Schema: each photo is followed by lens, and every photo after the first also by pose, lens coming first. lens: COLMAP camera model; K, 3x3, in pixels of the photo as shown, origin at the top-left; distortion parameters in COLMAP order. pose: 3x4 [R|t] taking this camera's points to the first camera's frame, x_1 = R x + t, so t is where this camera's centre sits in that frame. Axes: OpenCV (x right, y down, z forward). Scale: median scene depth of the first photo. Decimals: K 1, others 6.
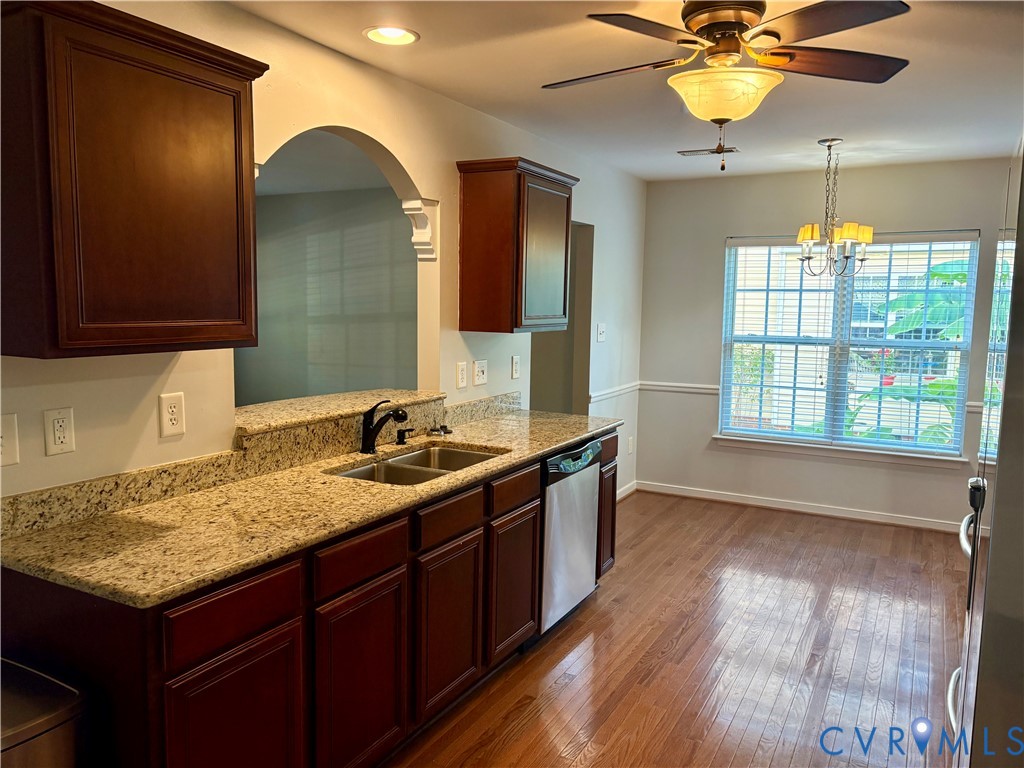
lens RADIAL K [[769.6, 0, 512.0], [0, 769.6, 384.0], [0, 0, 1]] dist [0.010564, 0.004819]
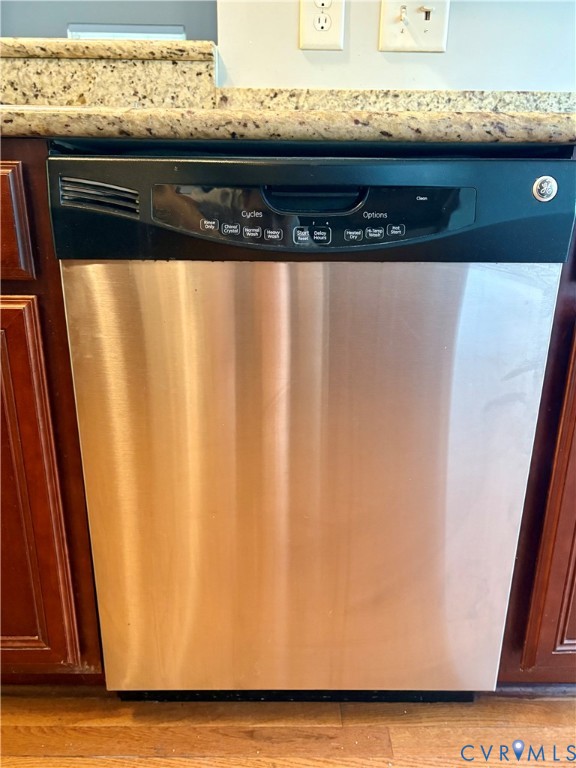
lens RADIAL K [[577.2, 0, 287.7], [0, 577.2, 409.6], [0, 0, 1]] dist [0.010564, 0.004819]
pose [[0.480912, 0.306102, -0.821599, 0.252224], [-0.104707, 0.950421, 0.292808, 0.105831], [0.870494, -0.054788, 0.489119, 0.909736]]
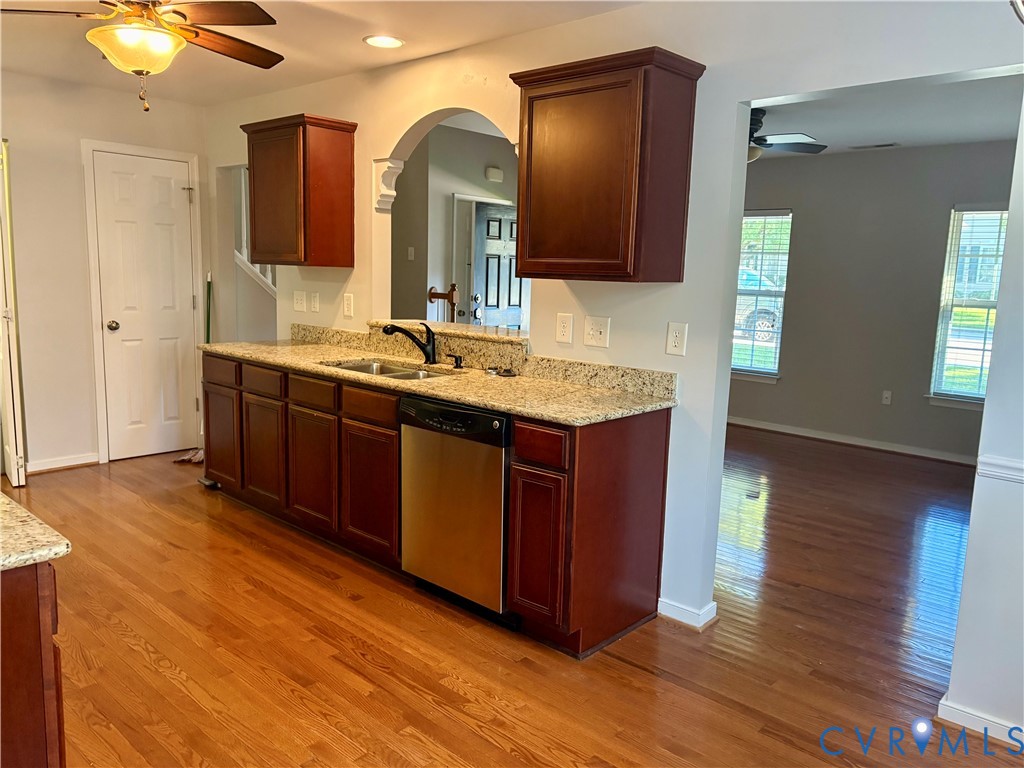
lens RADIAL K [[769.6, 0, 512.0], [0, 769.6, 384.0], [0, 0, 1]] dist [0.010564, 0.004819]
pose [[-0.255170, 0.124240, -0.958881, 0.896595], [-0.138197, 0.976842, 0.163343, -0.094026], [0.956969, 0.174195, -0.232091, 1.273148]]
